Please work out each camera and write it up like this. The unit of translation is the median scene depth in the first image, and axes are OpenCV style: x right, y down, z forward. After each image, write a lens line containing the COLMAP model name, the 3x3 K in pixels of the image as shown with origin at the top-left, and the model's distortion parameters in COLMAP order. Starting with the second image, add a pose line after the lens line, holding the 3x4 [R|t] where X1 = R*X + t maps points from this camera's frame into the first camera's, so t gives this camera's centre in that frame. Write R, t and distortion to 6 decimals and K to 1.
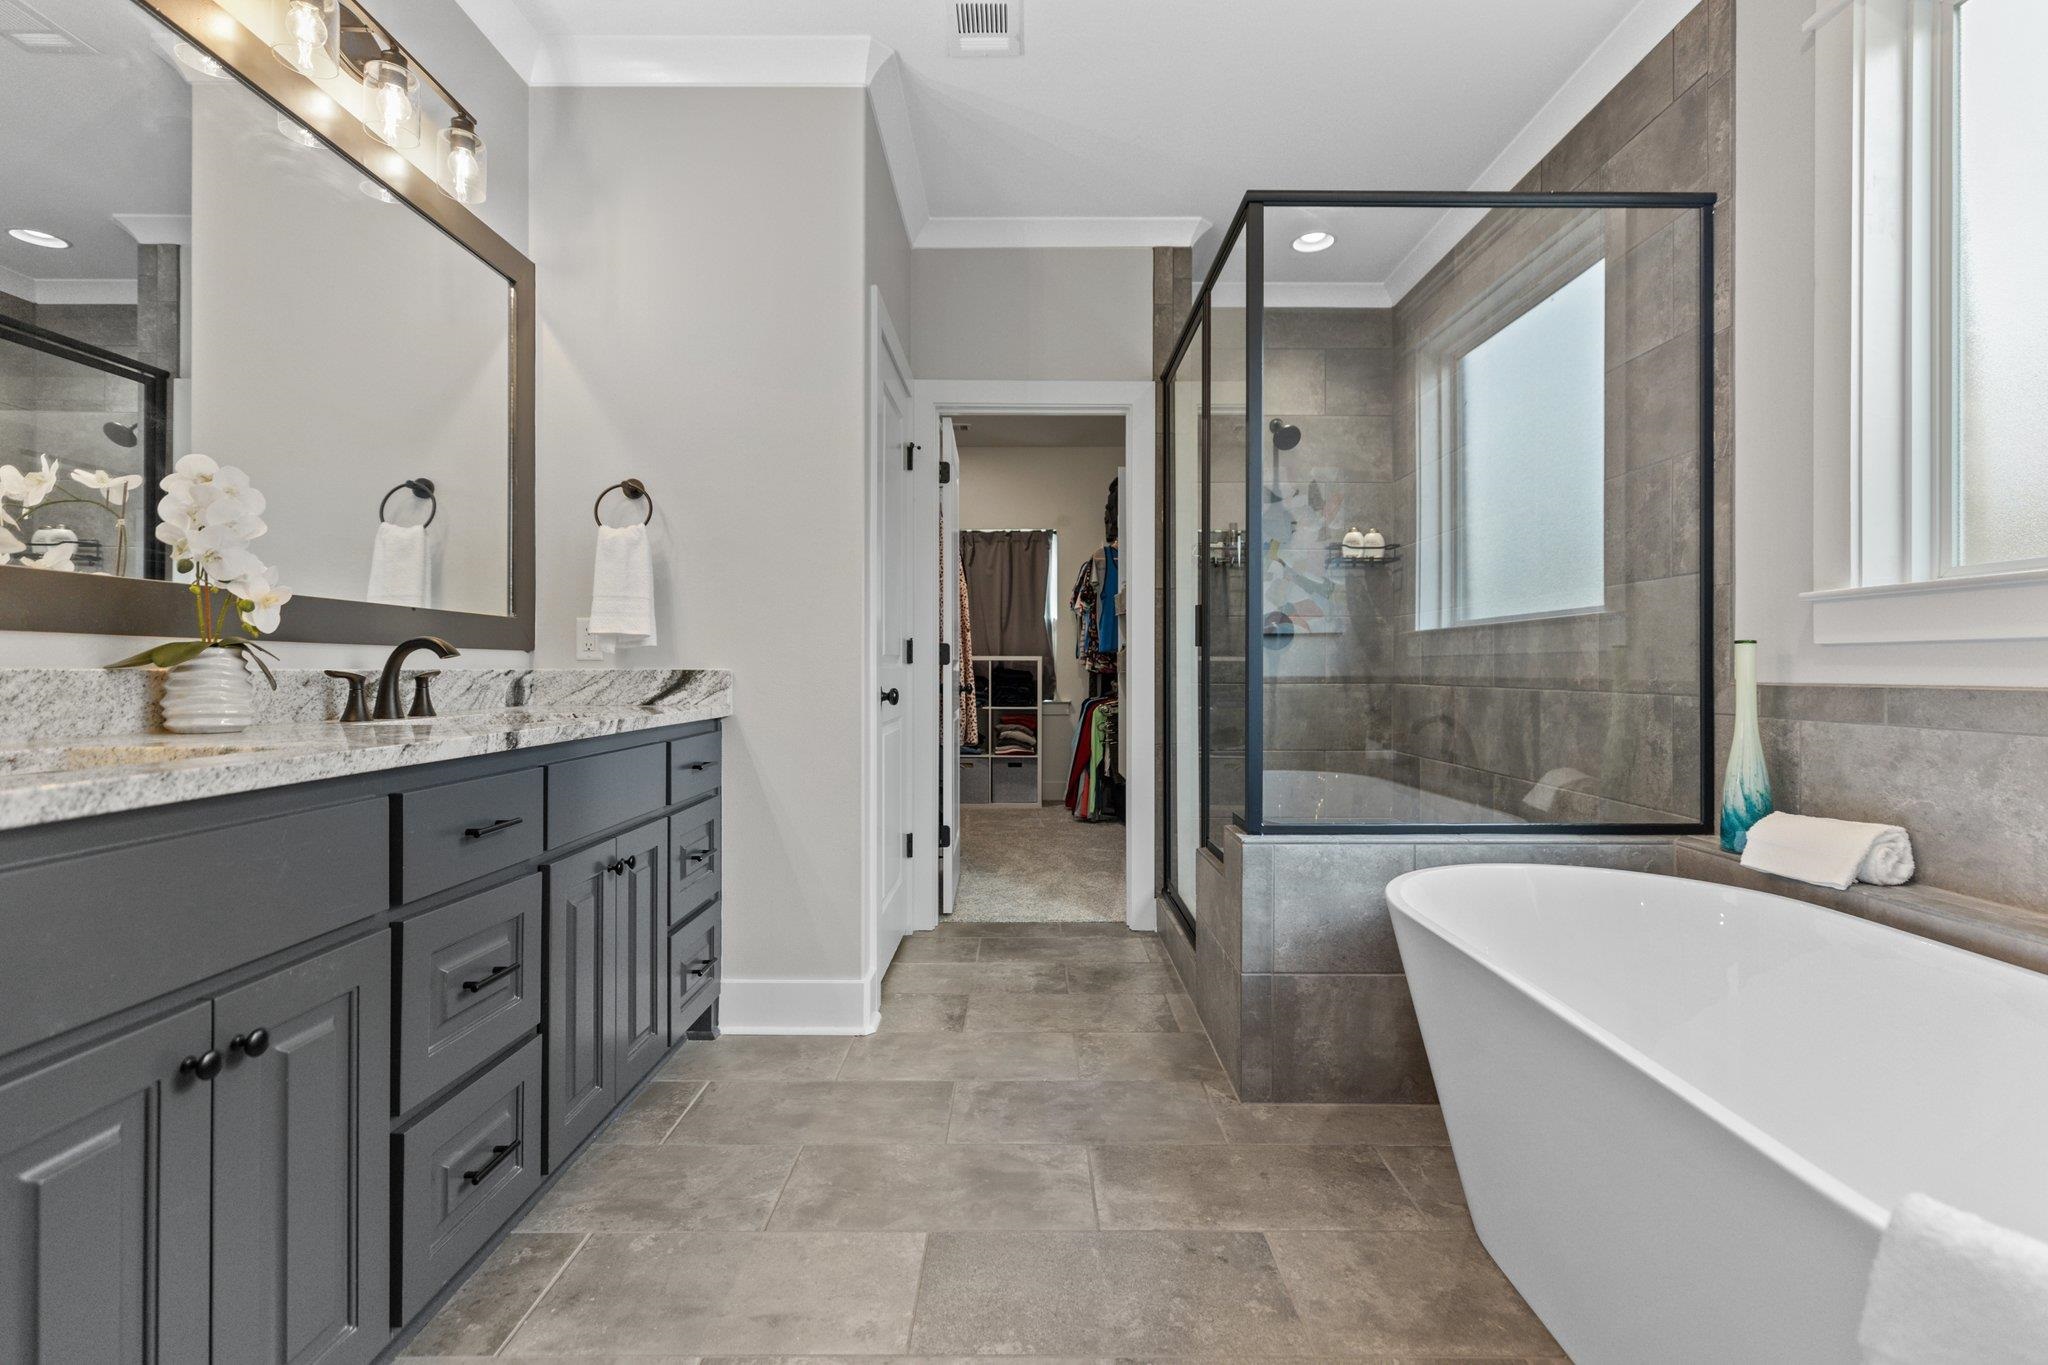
lens RADIAL K [[925.9, 0, 1032.6], [0, 925.9, 673.6], [0, 0, 1]] dist [0.006203, -0.001459]
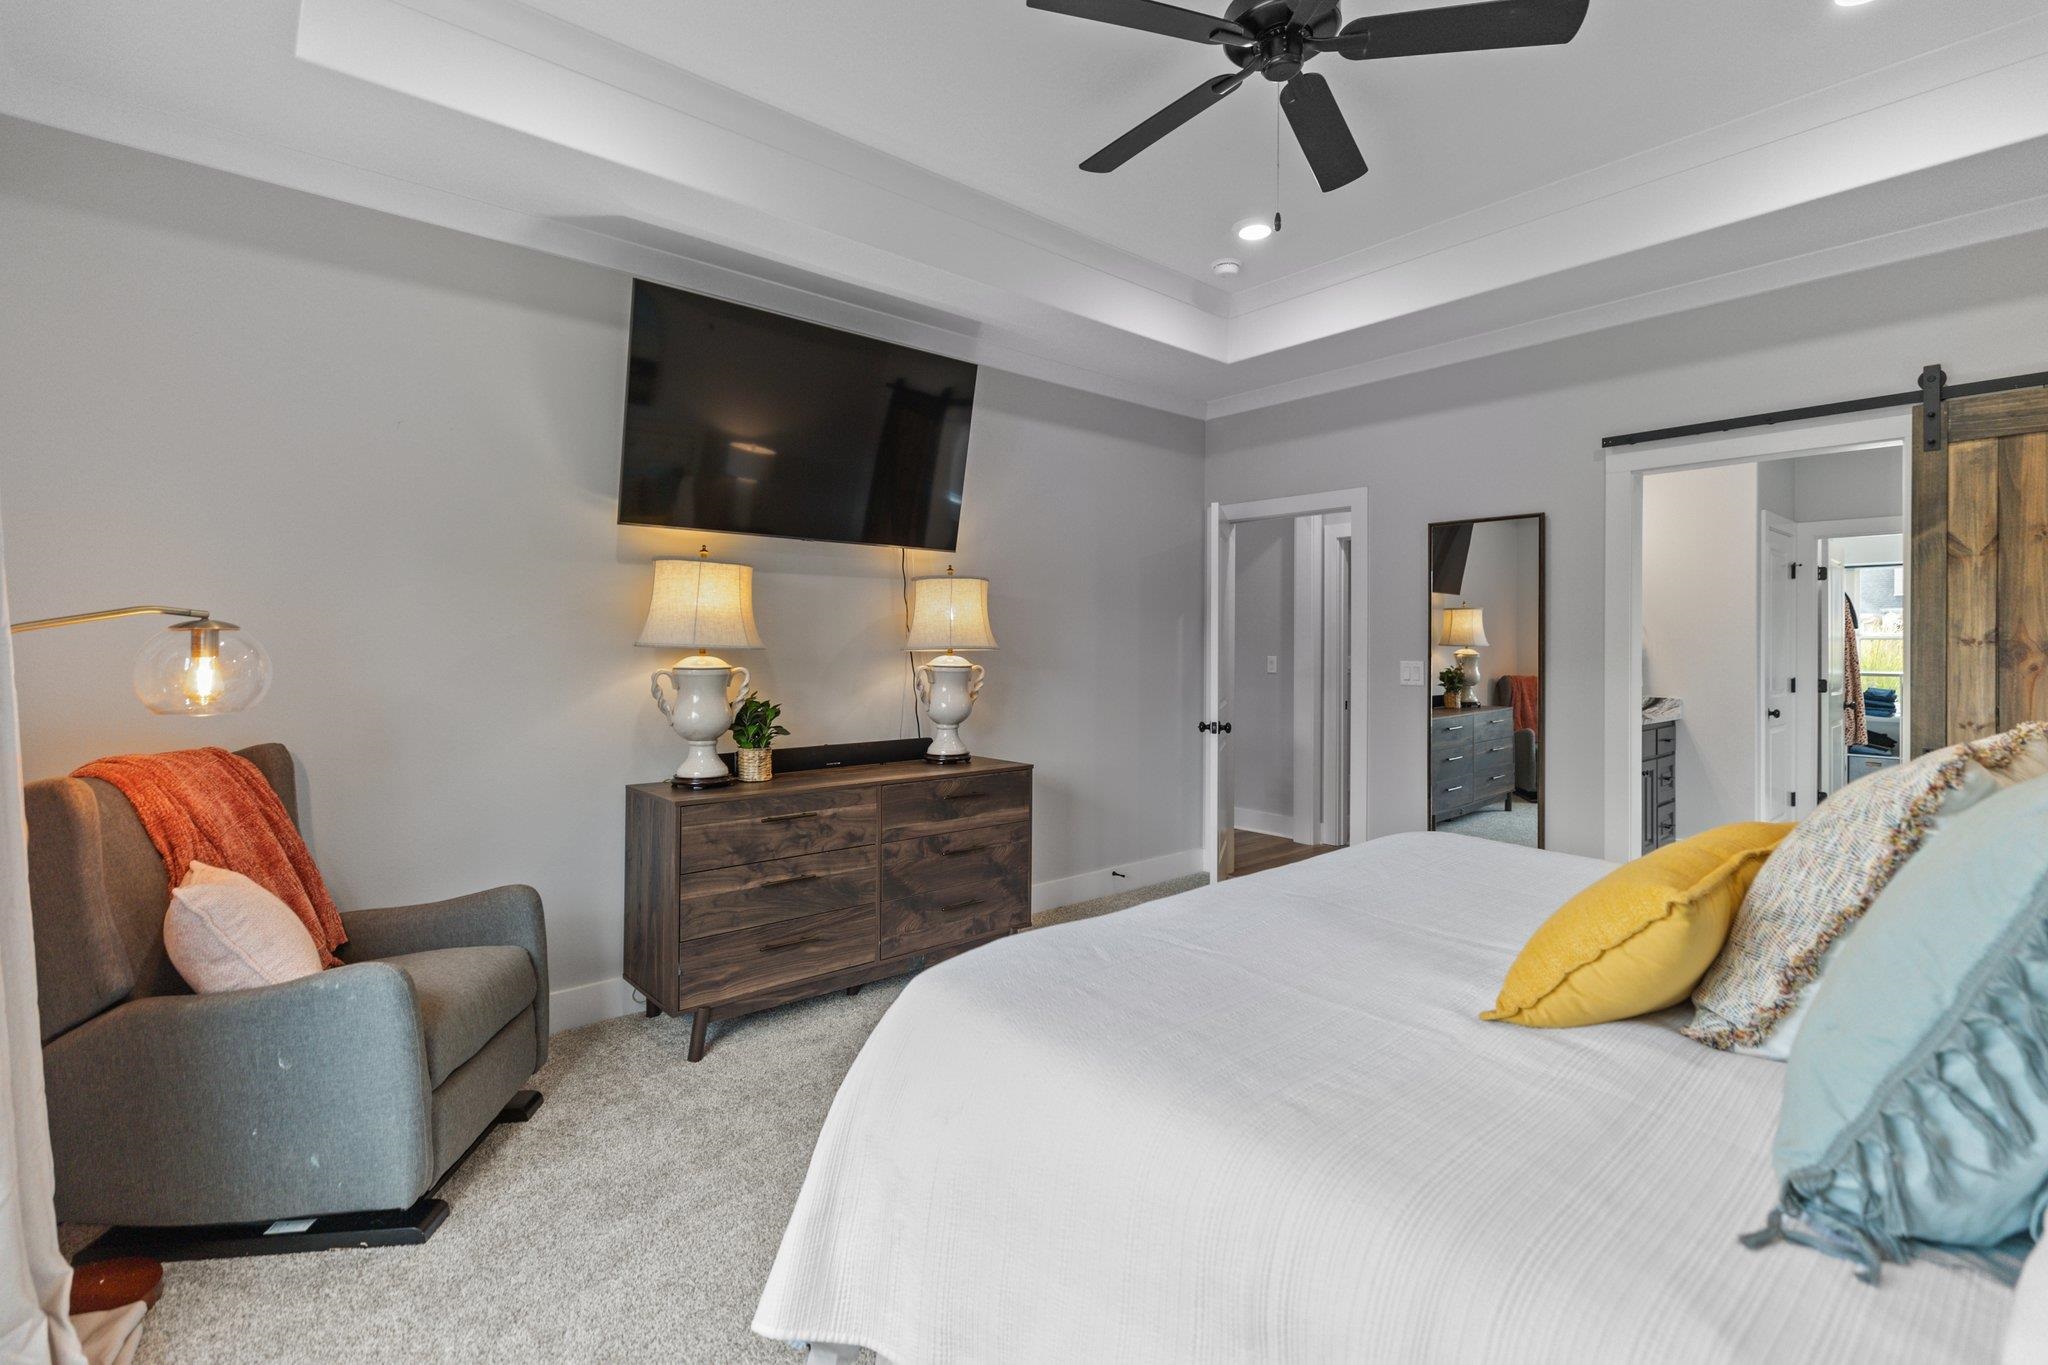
lens RADIAL K [[925.9, 0, 1012.7], [0, 925.9, 642.3], [0, 0, 1]] dist [0.006203, -0.001459]
pose [[0.645340, -0.001808, -0.763894, 0.350100], [-0.007456, 0.999935, -0.008665, -0.110024], [0.763859, 0.011287, 0.645284, -1.703810]]
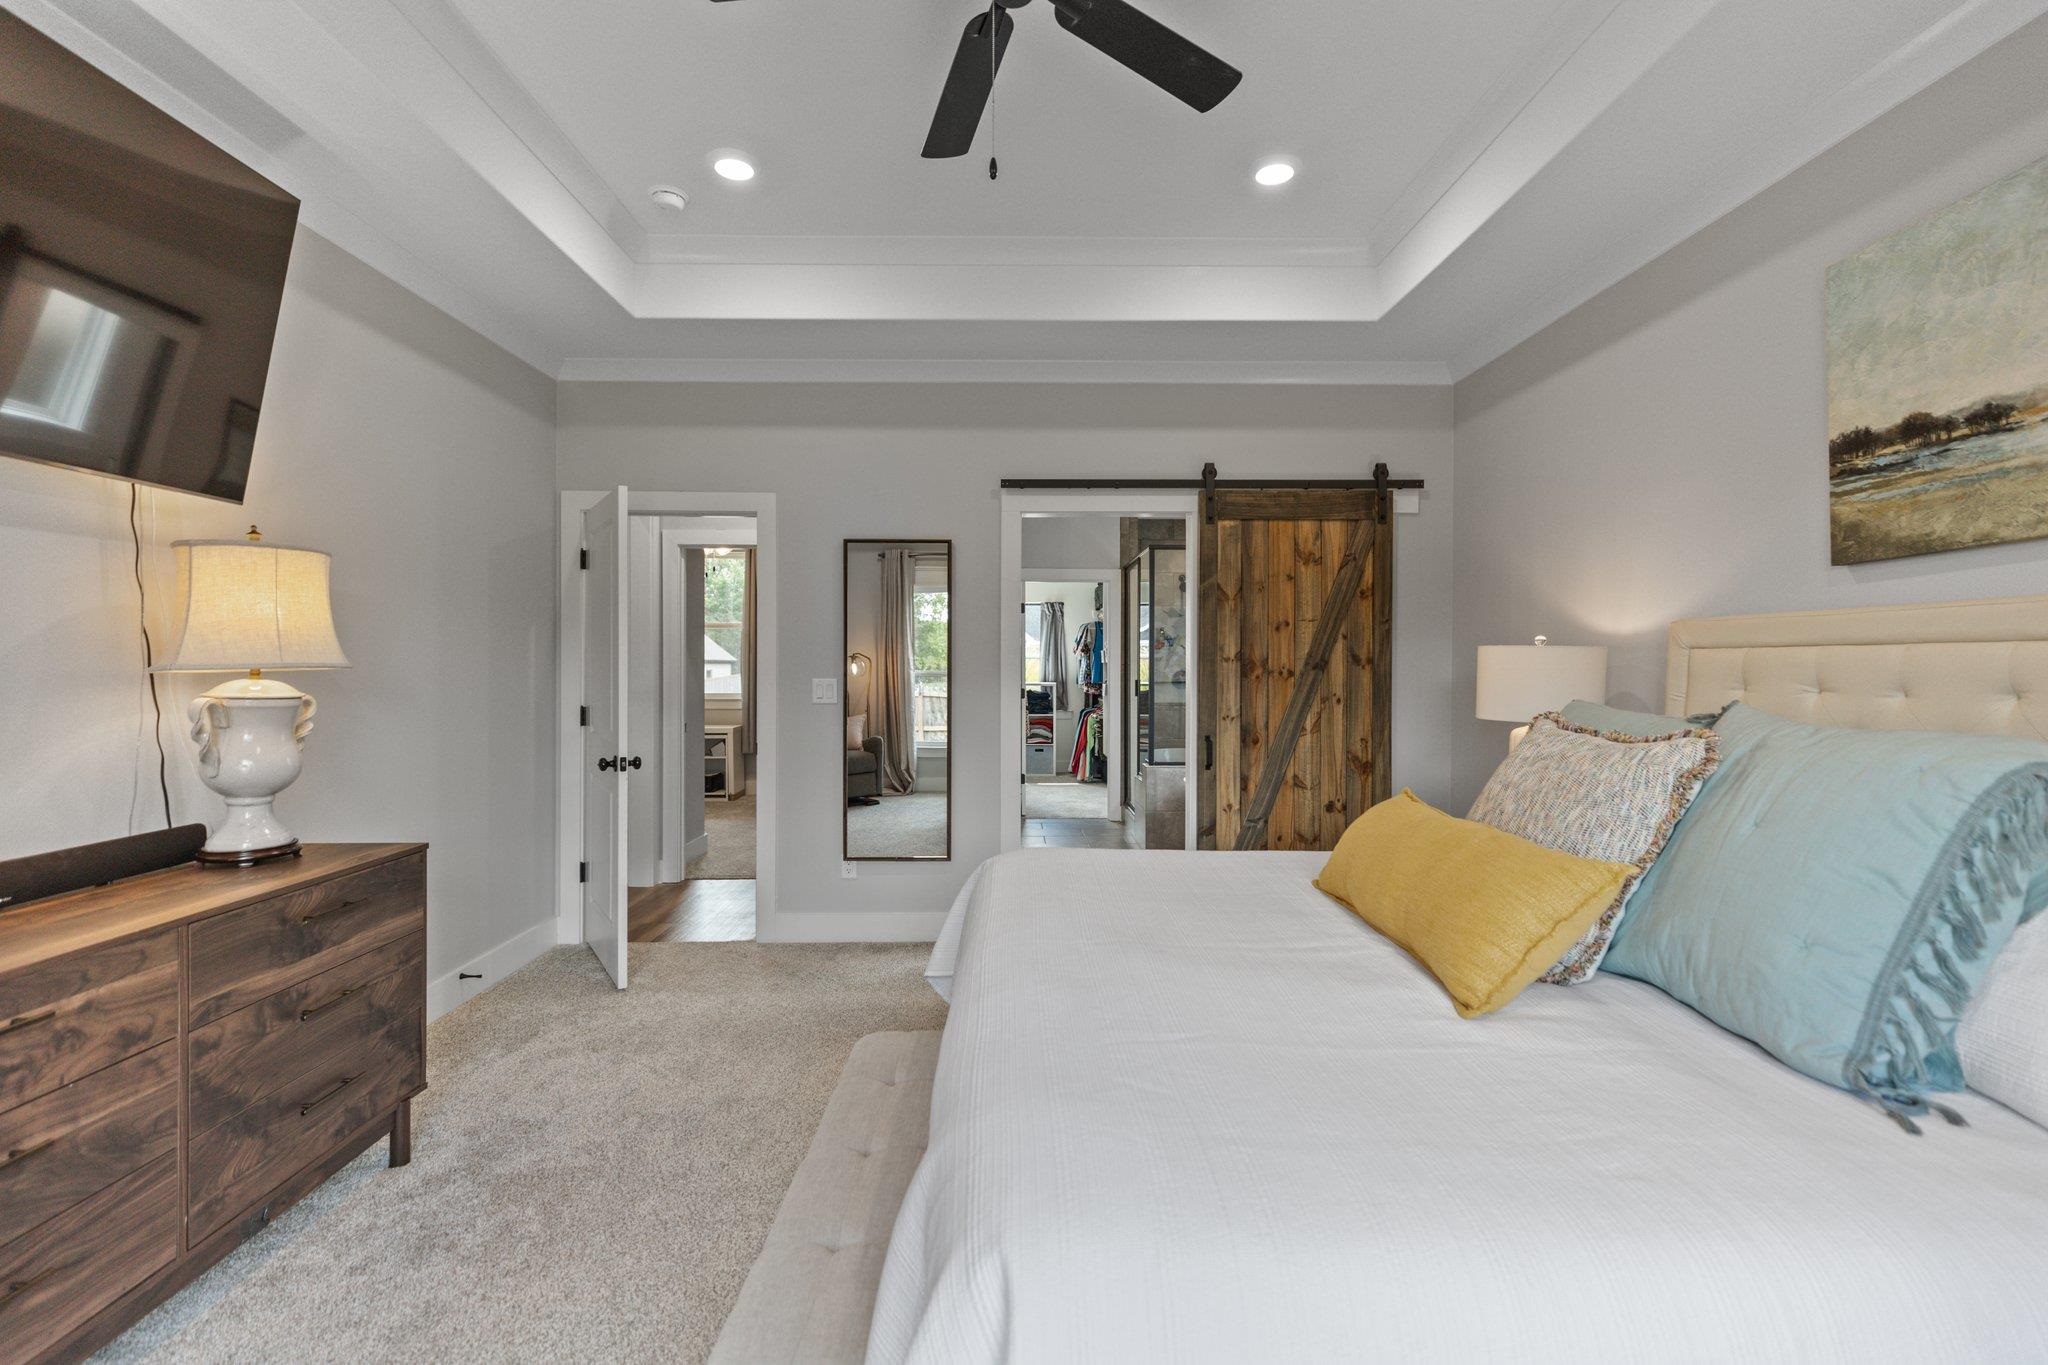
lens RADIAL K [[925.9, 0, 1022.8], [0, 925.9, 671.1], [0, 0, 1]] dist [0.006203, -0.001459]
pose [[0.999959, -0.000024, 0.009045, -0.170834], [0.000027, 1.000000, -0.000353, -0.108193], [-0.009045, 0.000353, 0.999959, -1.705069]]
